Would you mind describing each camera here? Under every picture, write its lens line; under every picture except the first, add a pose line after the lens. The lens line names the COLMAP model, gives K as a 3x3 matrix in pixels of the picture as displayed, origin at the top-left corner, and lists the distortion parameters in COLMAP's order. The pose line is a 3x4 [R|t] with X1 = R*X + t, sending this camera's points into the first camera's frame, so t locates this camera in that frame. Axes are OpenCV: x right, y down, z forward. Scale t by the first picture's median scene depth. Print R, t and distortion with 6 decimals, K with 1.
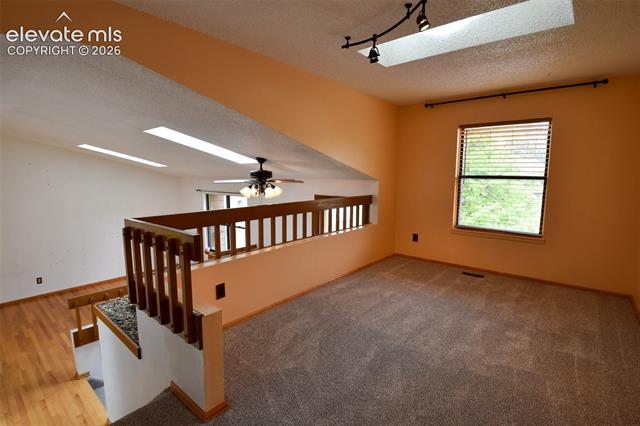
lens RADIAL K [[299.1, 0, 321.4], [0, 299.1, 215.4], [0, 0, 1]] dist [-0.008278, -0.014786]
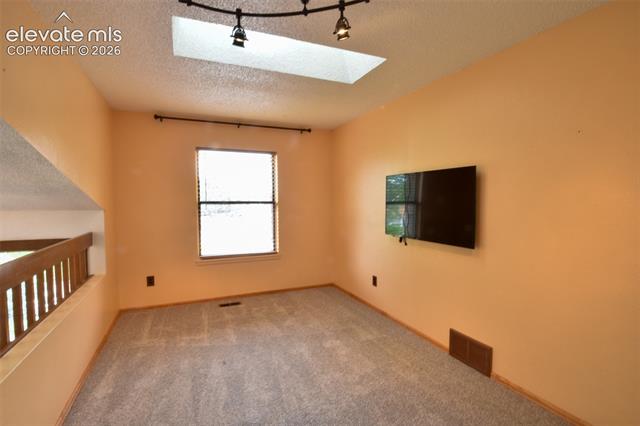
lens RADIAL K [[299.1, 0, 321.3], [0, 299.1, 213.4], [0, 0, 1]] dist [-0.008278, -0.014786]
pose [[0.459344, -0.046571, 0.887037, -0.224664], [0.125547, 0.992003, -0.012931, -0.047372], [-0.879342, 0.117304, 0.461517, 0.316843]]
